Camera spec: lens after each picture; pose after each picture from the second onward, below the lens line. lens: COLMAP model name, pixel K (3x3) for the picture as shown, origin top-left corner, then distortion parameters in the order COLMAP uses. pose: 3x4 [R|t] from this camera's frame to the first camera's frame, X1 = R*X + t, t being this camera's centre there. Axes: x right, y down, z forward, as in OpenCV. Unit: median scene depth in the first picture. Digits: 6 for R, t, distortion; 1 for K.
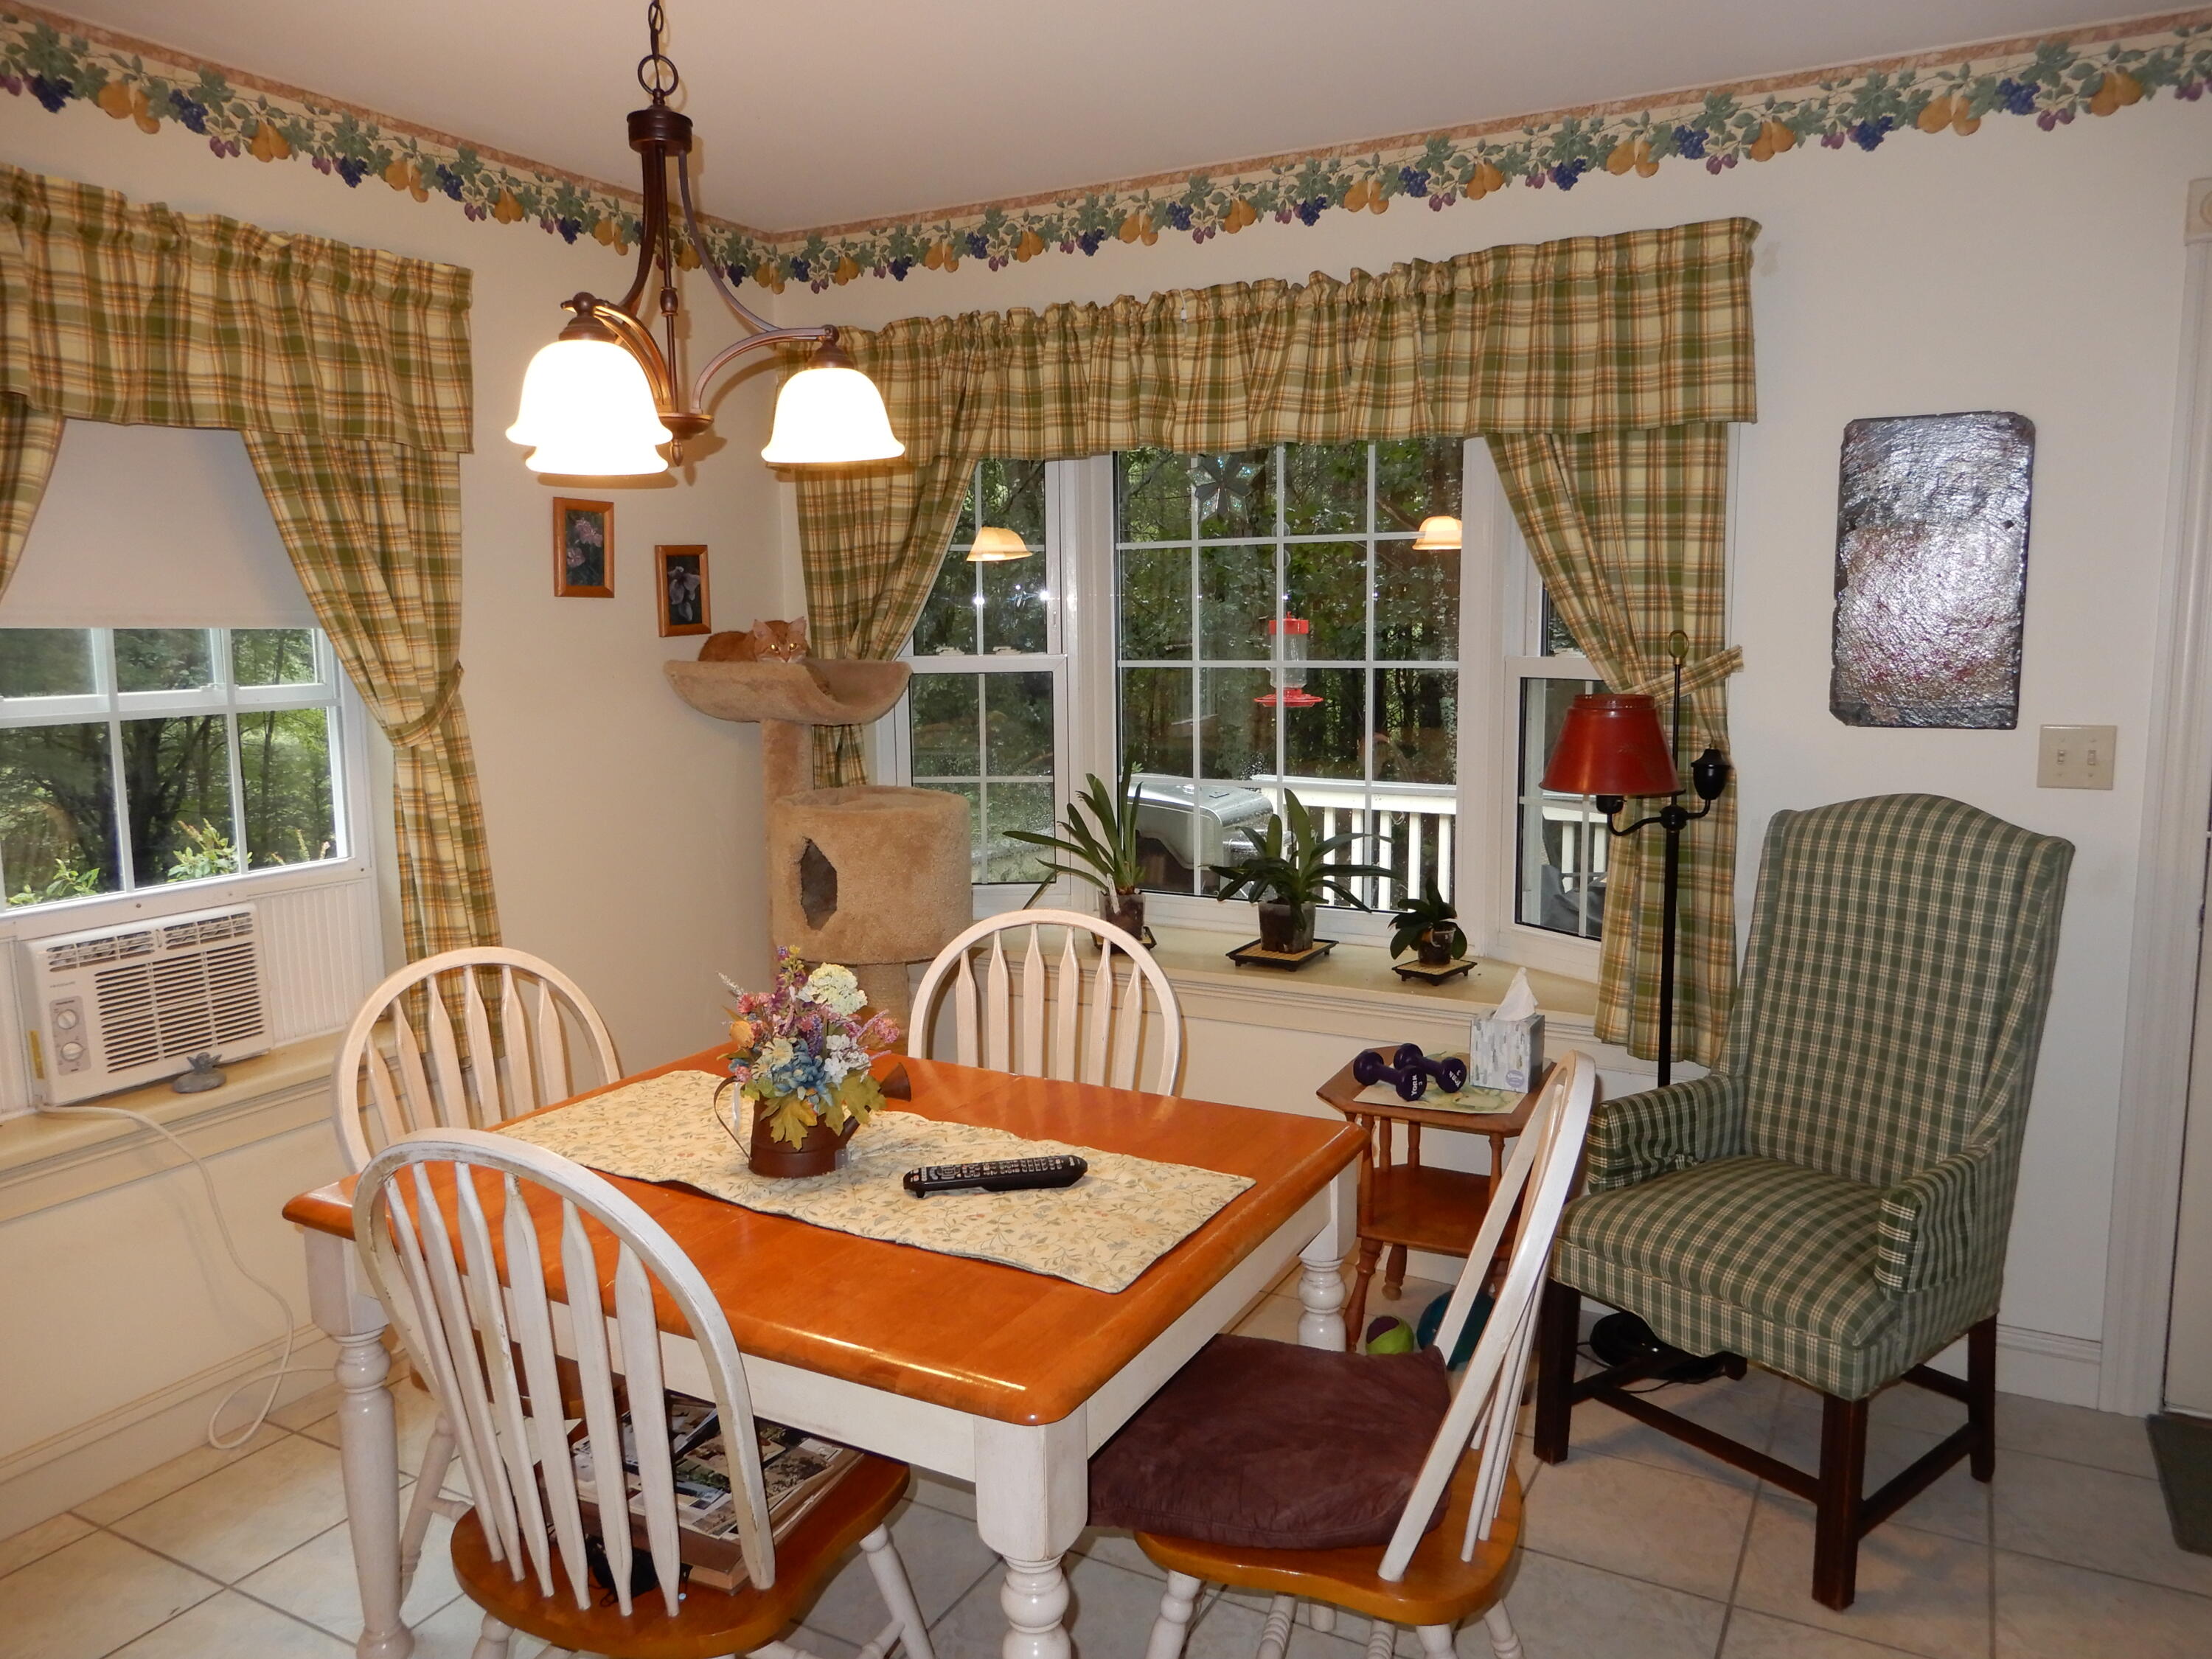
lens RADIAL K [[1567.0, 0, 1104.2], [0, 1567.0, 835.4], [0, 0, 1]] dist [0.009341, -0.012612]
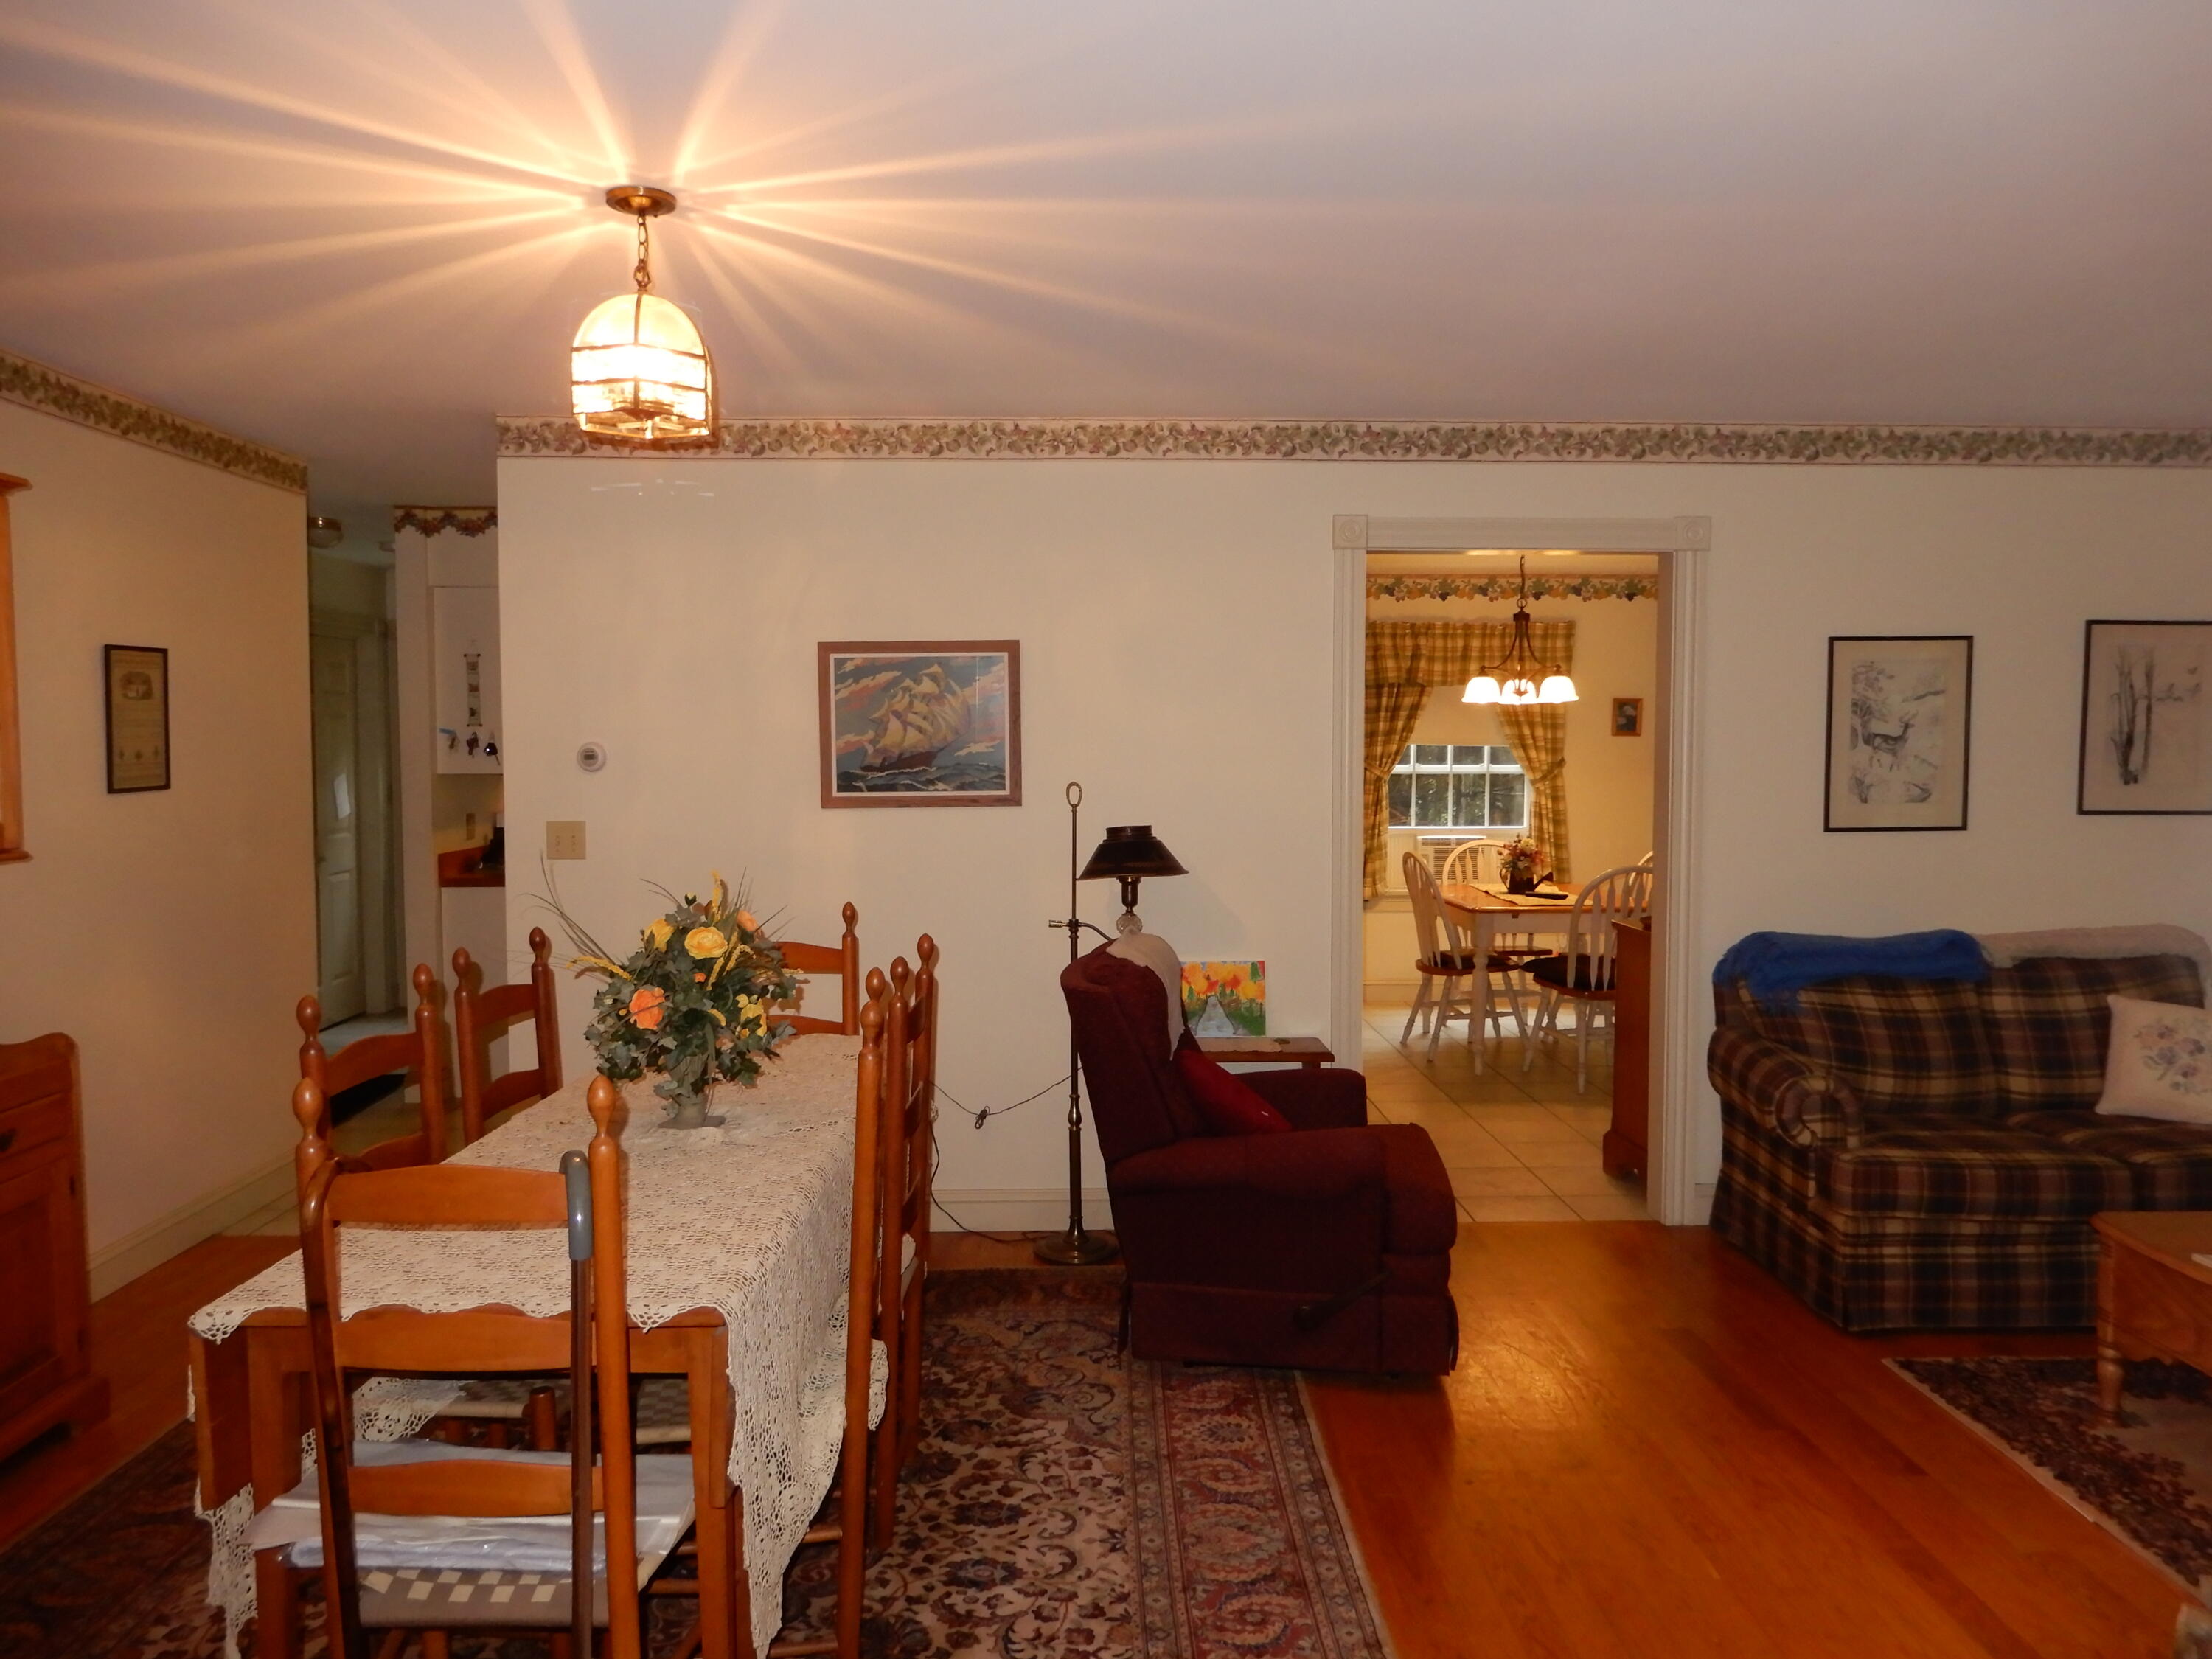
lens RADIAL K [[1567.0, 0, 1107.8], [0, 1567.0, 825.6], [0, 0, 1]] dist [0.009341, -0.012612]
pose [[0.496157, 0.058024, -0.866292, 1.717965], [-0.125522, 0.992076, -0.005442, 0.131389], [0.859111, 0.111439, 0.499509, -1.143307]]
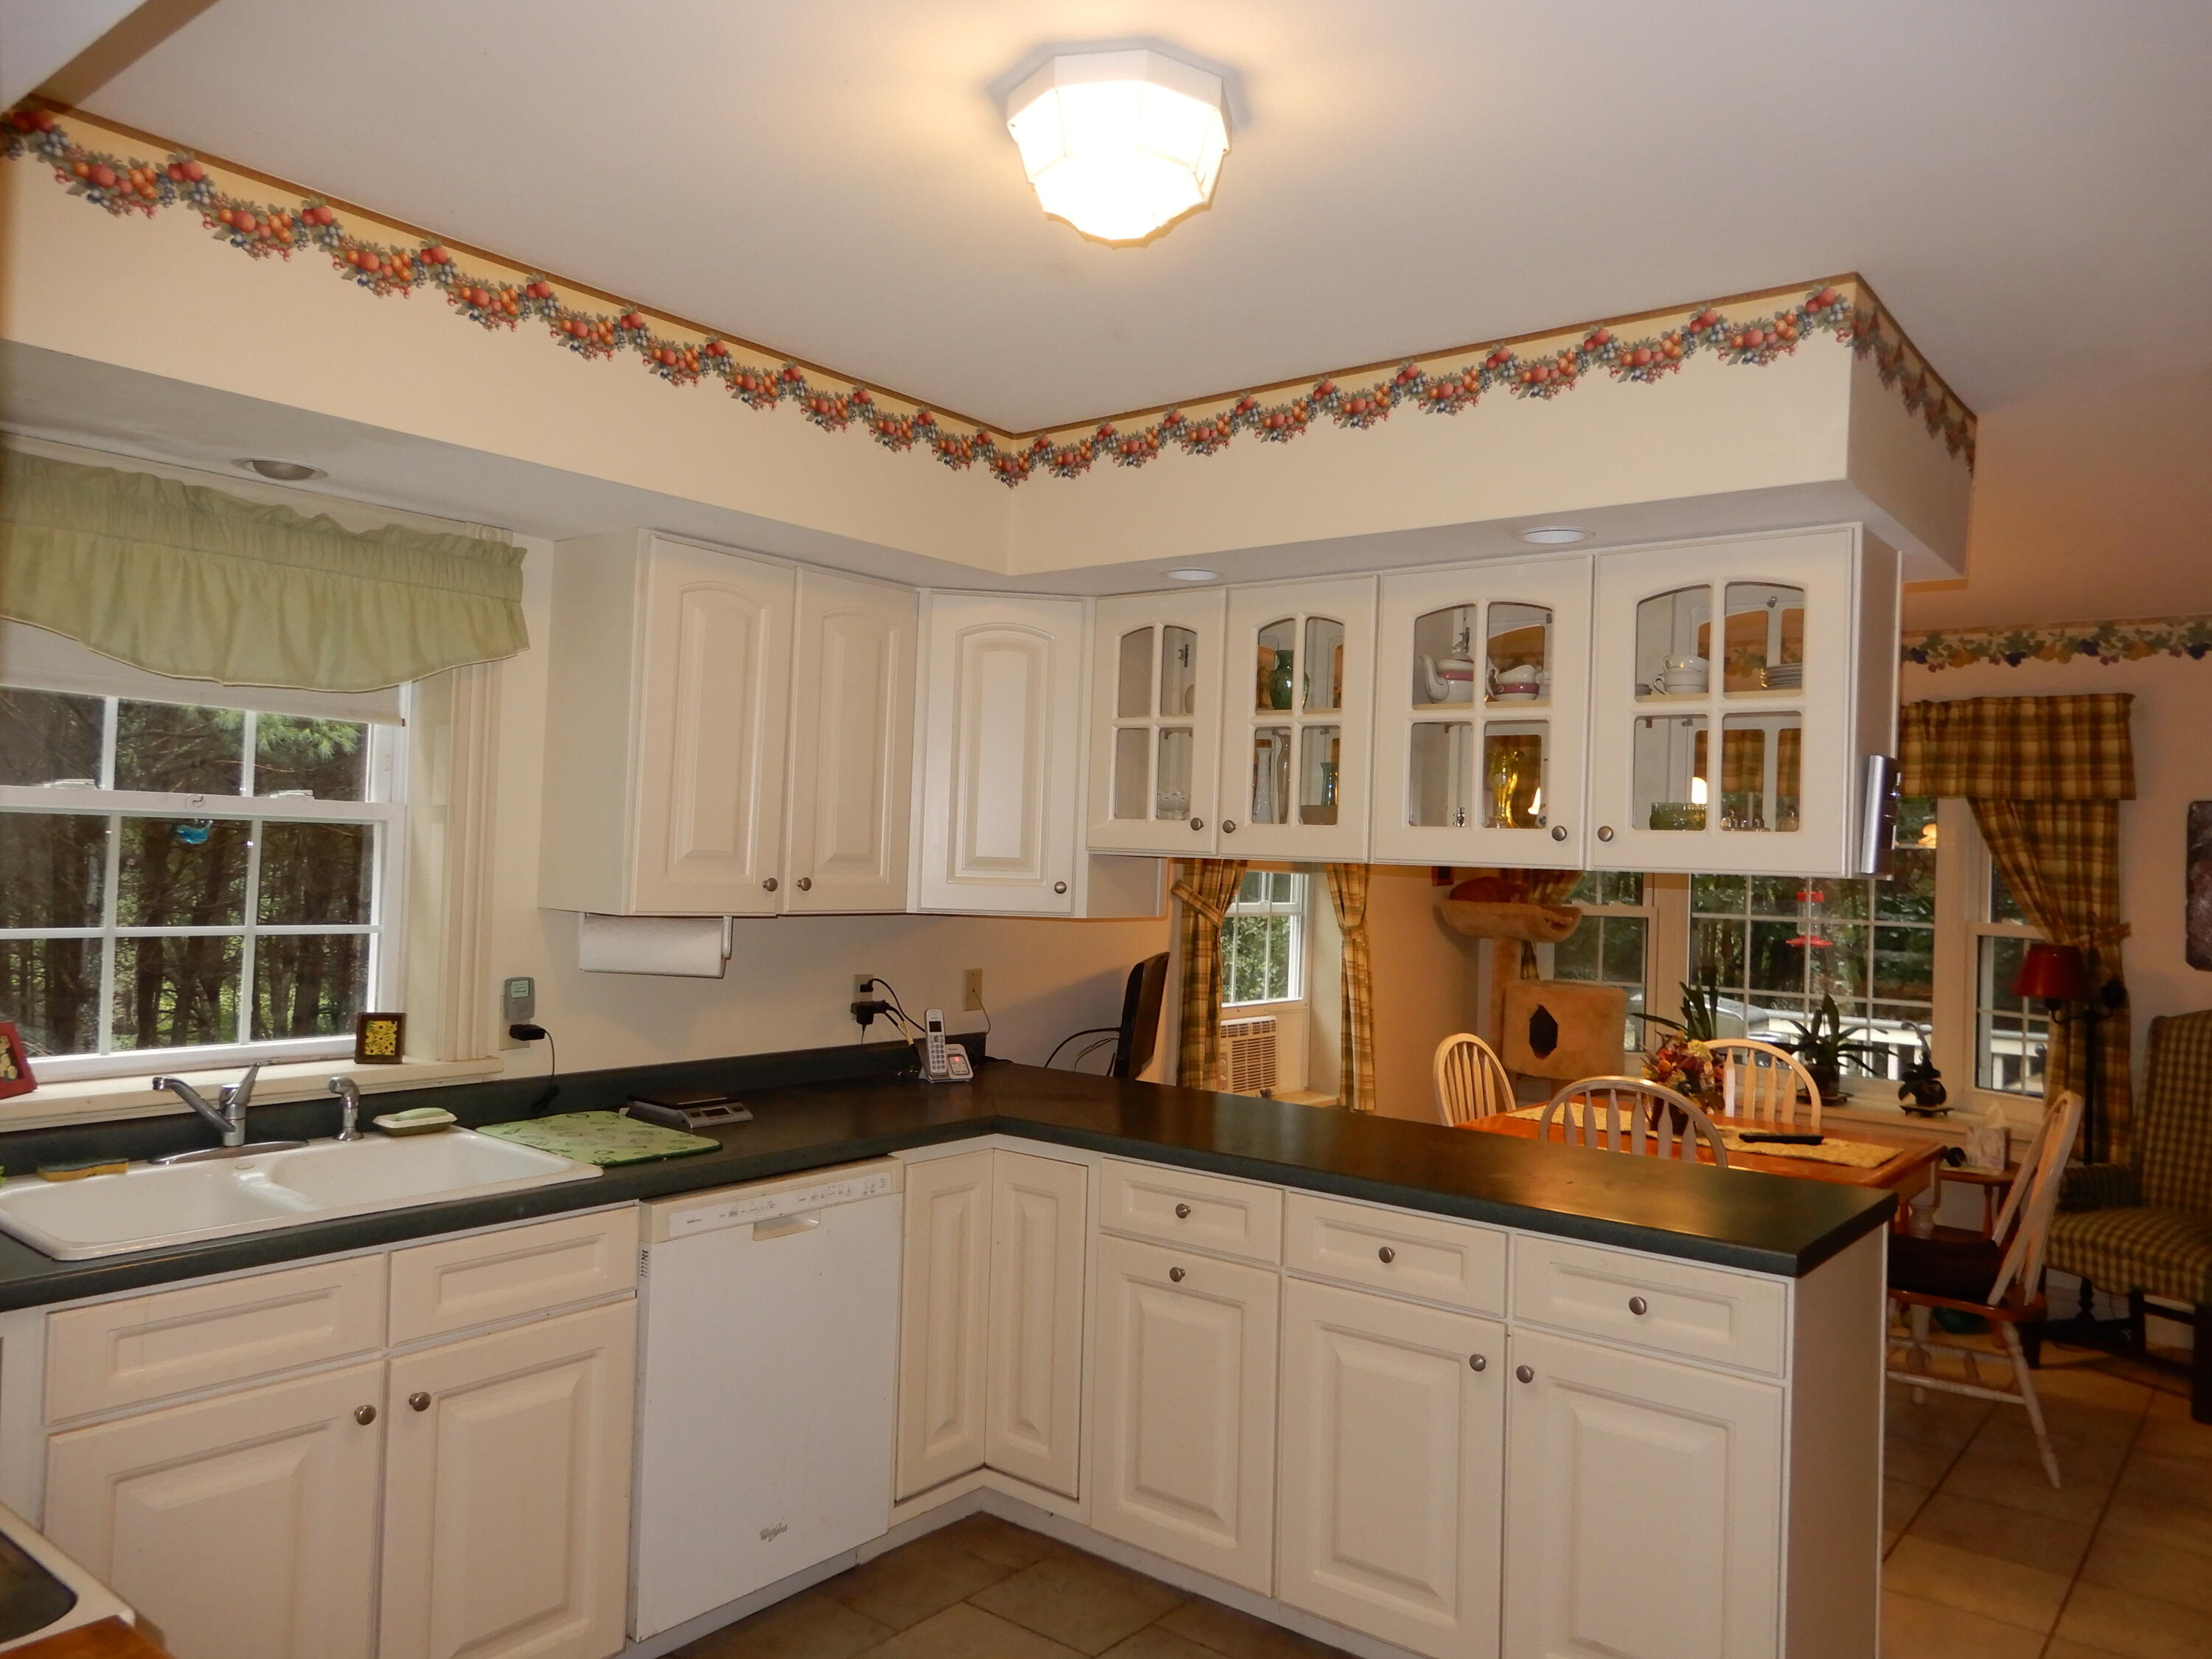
lens RADIAL K [[1567.0, 0, 1098.9], [0, 1567.0, 829.9], [0, 0, 1]] dist [0.009341, -0.012612]
pose [[0.983549, 0.041404, -0.175832, -0.429674], [-0.068980, 0.985700, -0.153745, 0.128986], [0.166952, 0.163344, 0.972340, -0.931719]]
